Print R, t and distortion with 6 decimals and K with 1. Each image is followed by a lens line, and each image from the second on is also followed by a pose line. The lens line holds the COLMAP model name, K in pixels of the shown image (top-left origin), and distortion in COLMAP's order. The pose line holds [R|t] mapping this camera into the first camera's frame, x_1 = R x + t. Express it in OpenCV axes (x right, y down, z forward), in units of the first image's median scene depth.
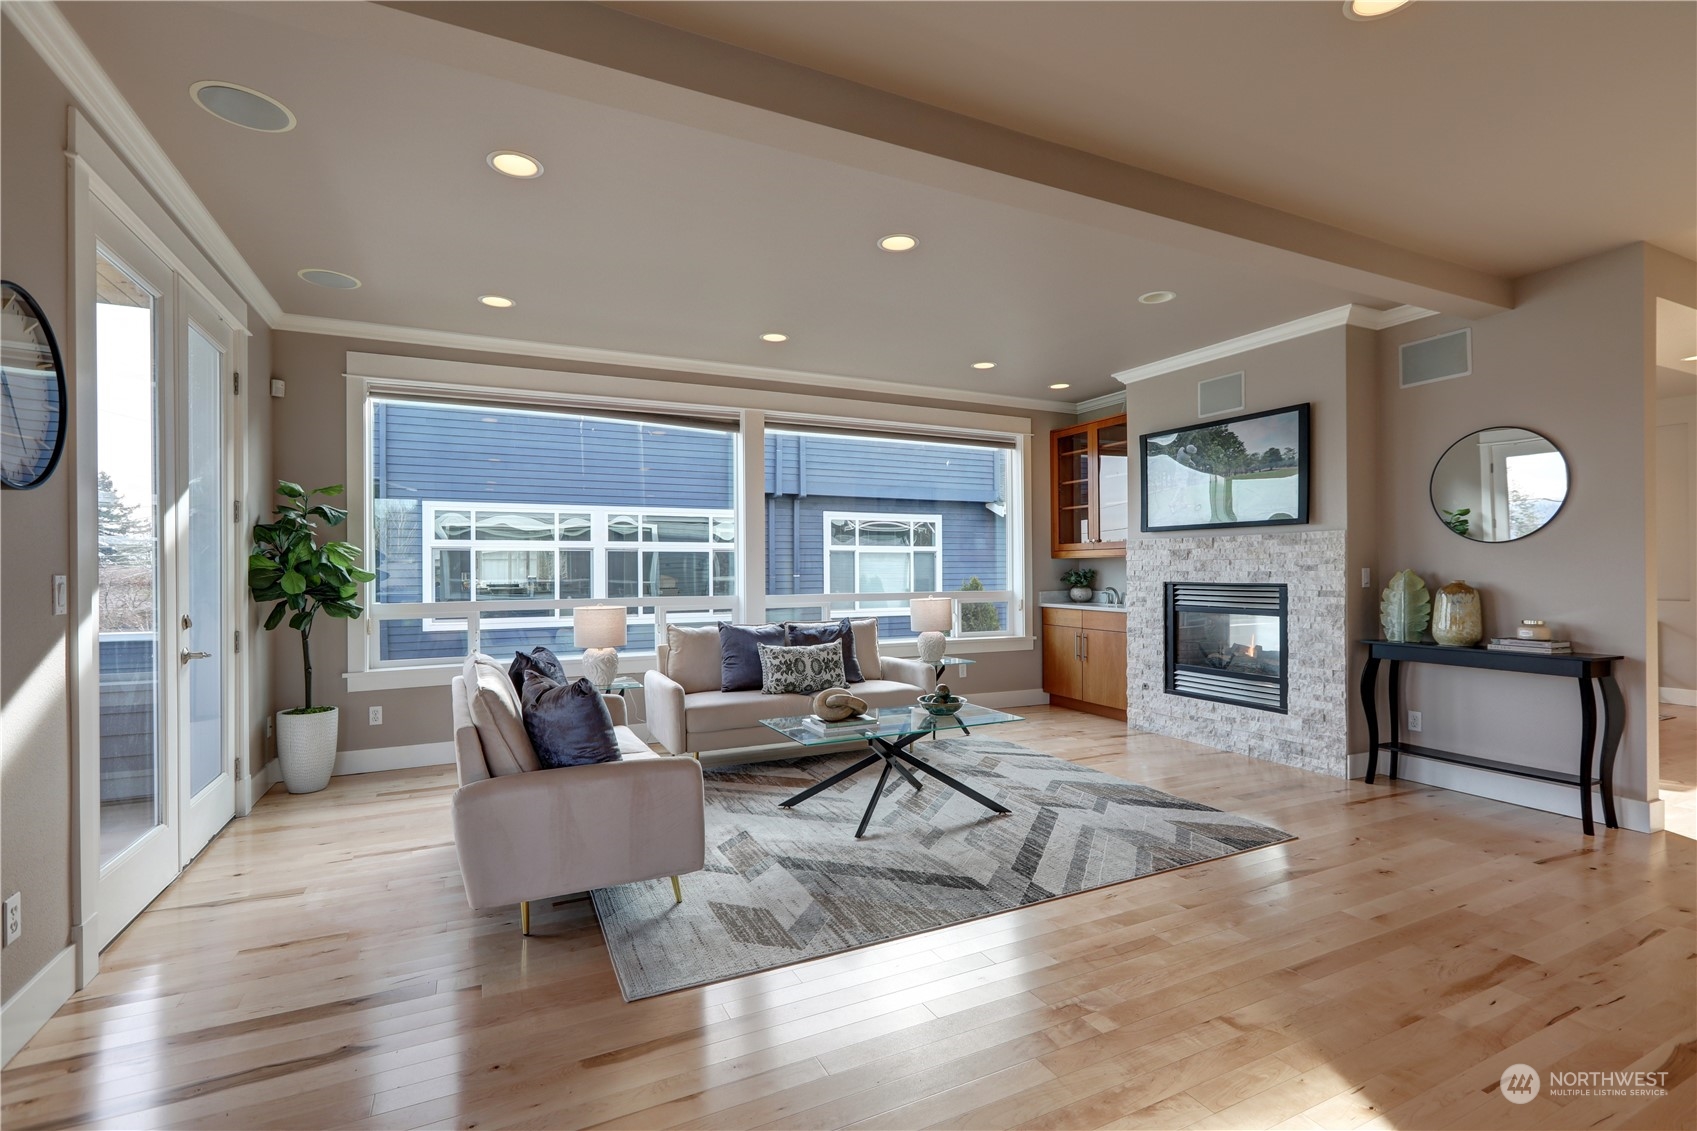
lens RADIAL K [[773.9, 0, 841.3], [0, 773.9, 567.0], [0, 0, 1]] dist [0.003332, -0.000269]
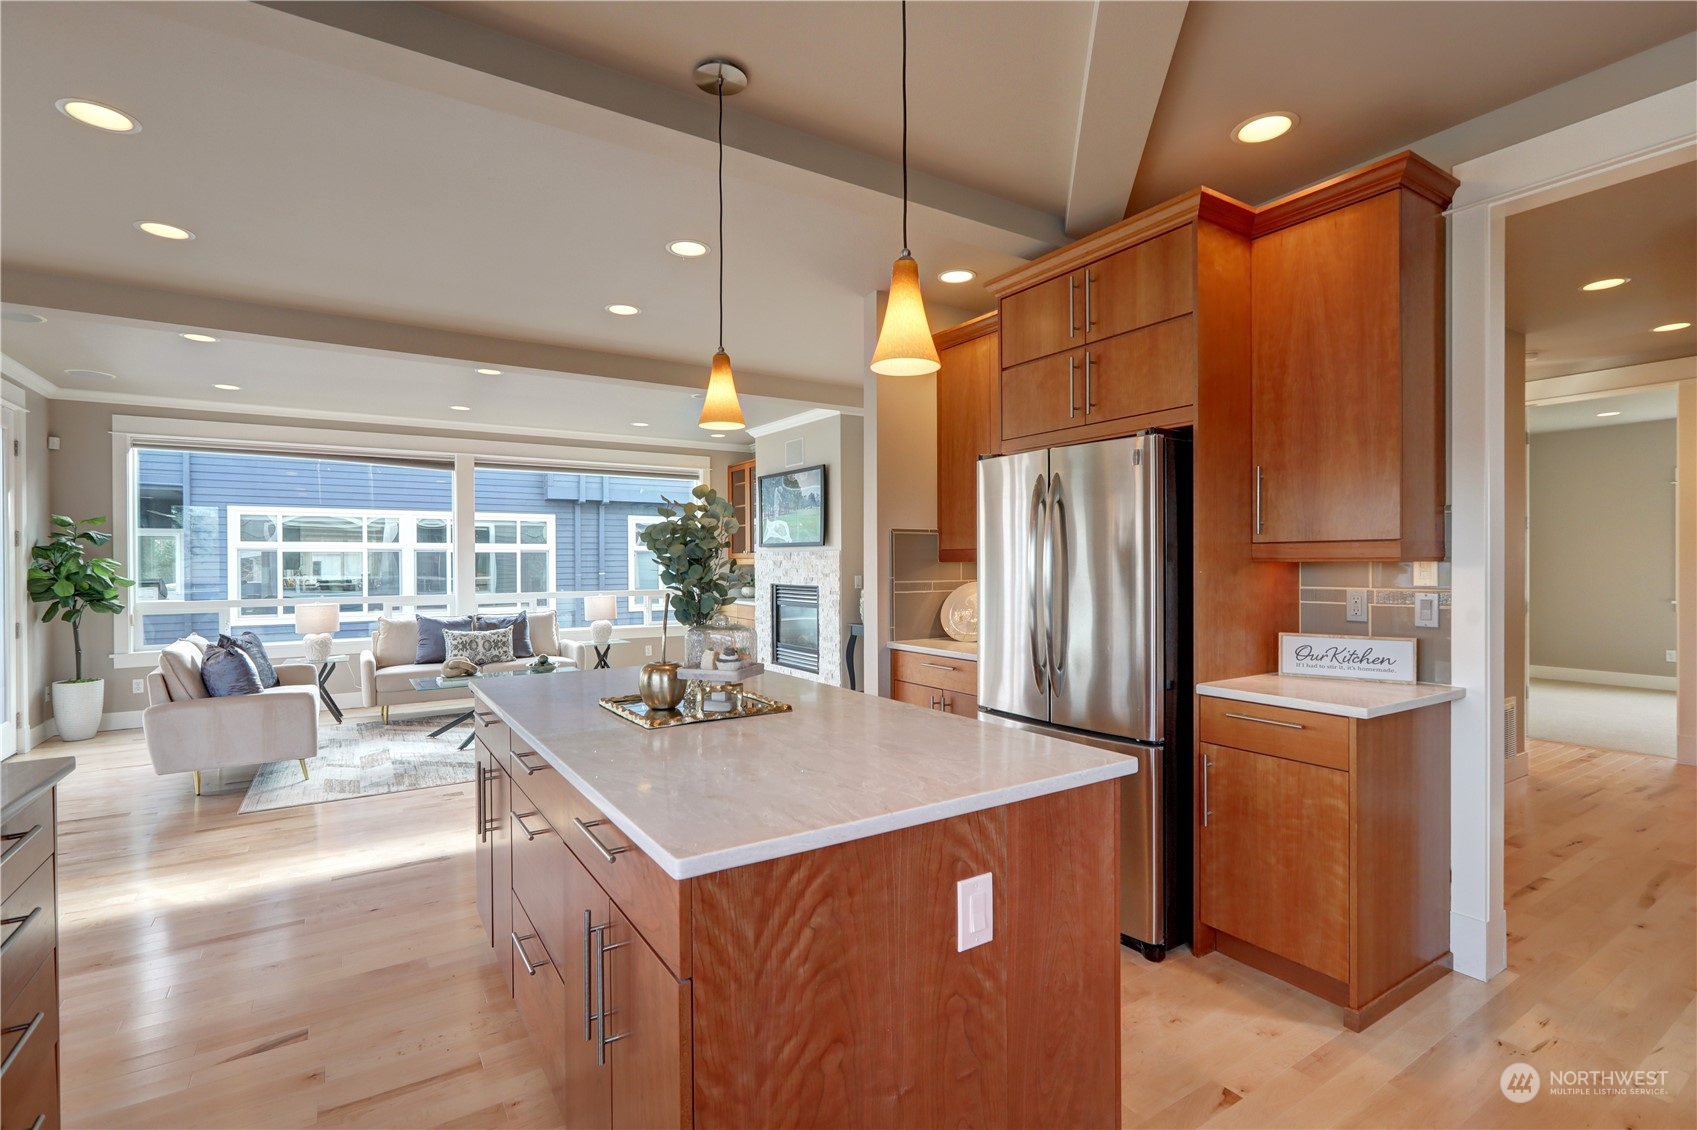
lens RADIAL K [[781.7, 0, 812.6], [0, 781.7, 566.2], [0, 0, 1]] dist [0.019781, -0.000481]
pose [[0.994904, 0.000367, 0.100826, 0.432228], [-0.001166, 0.999968, 0.007868, -0.028432], [-0.100820, -0.007945, 0.994873, -0.494846]]
